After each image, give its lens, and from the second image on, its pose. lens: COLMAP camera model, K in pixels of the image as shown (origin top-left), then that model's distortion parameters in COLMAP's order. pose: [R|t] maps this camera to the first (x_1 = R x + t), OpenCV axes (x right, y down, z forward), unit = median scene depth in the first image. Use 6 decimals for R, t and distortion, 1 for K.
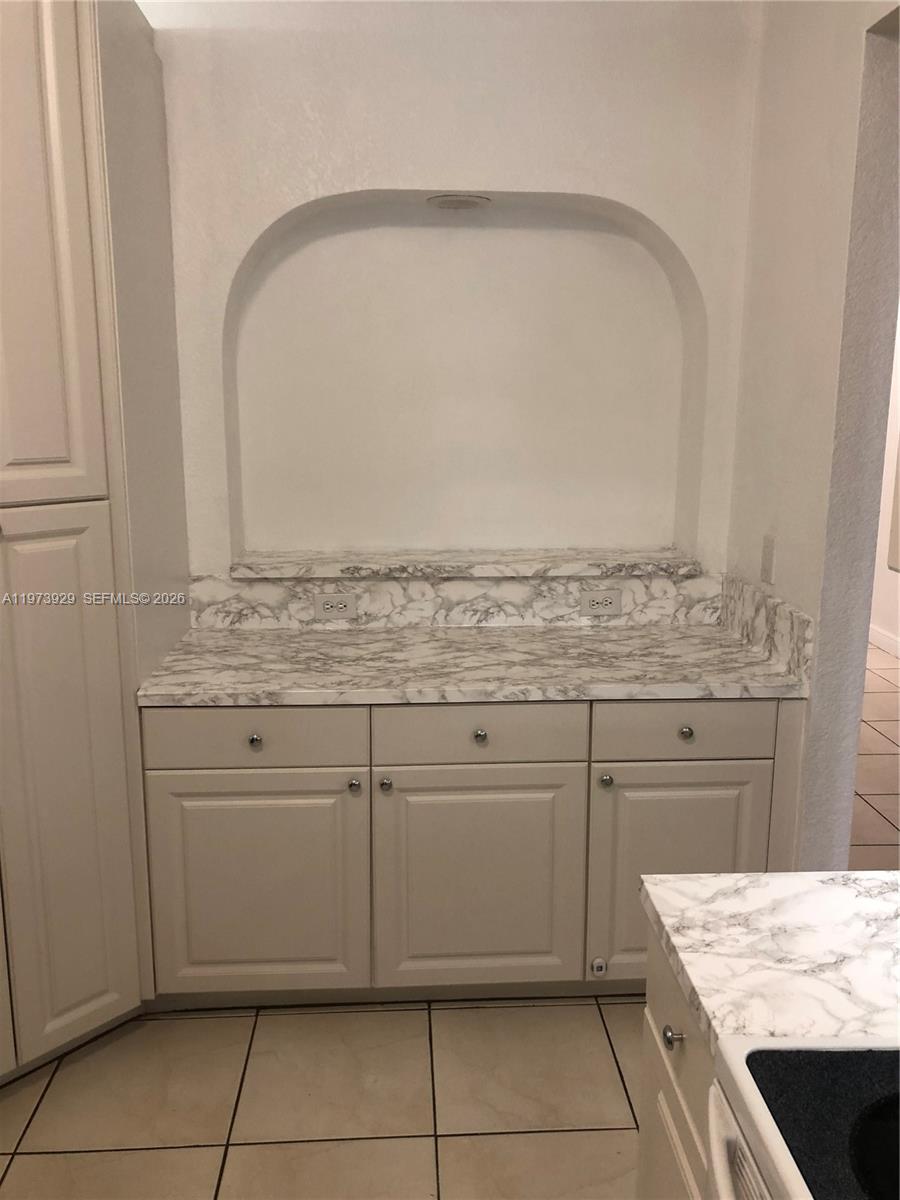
lens RADIAL K [[992.1, 0, 463.5], [0, 992.1, 584.4], [0, 0, 1]] dist [0.021808, -0.005741]
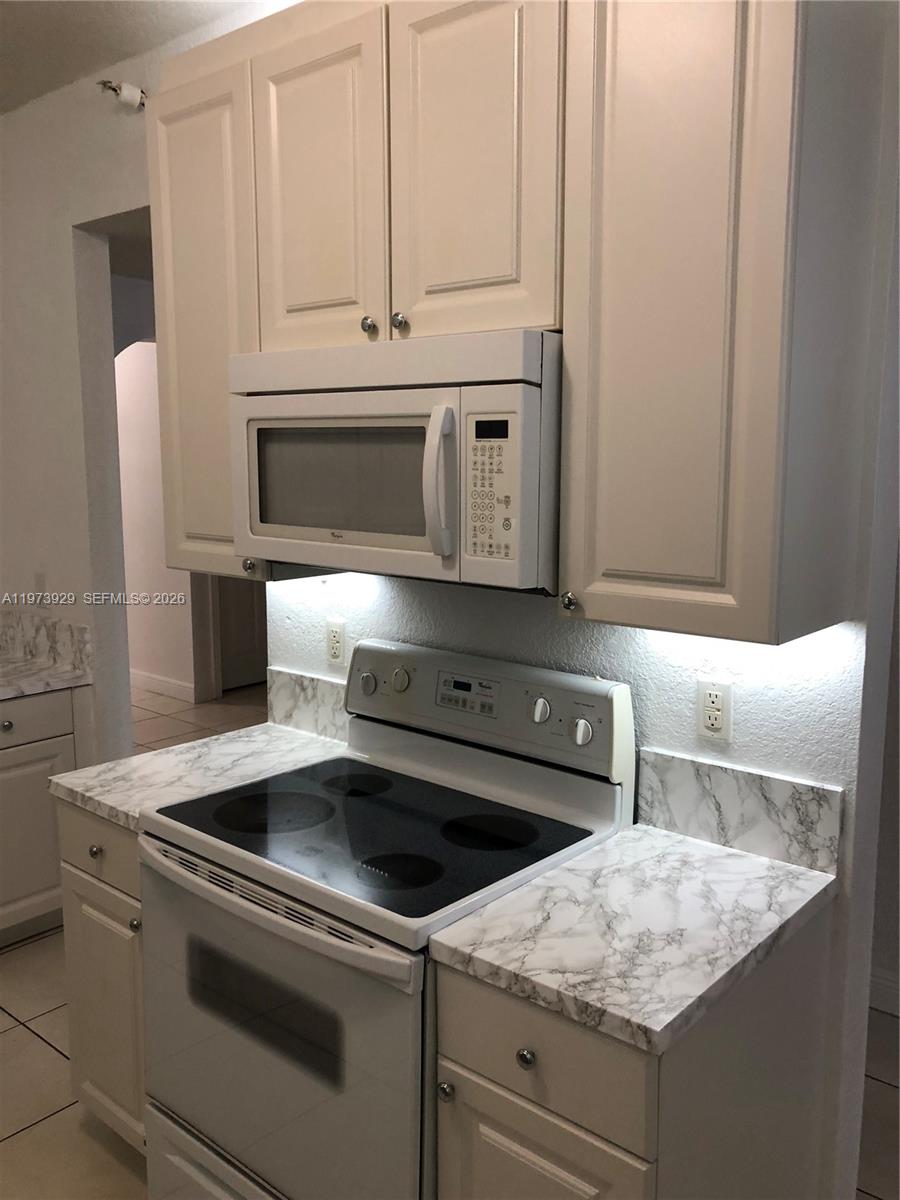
lens RADIAL K [[992.1, 0, 463.5], [0, 992.1, 584.4], [0, 0, 1]] dist [0.021808, -0.005741]
pose [[0.693662, -0.102530, 0.712966, -0.270232], [0.143824, 0.989600, 0.002382, 0.049045], [-0.705795, 0.100889, 0.701195, -0.350810]]
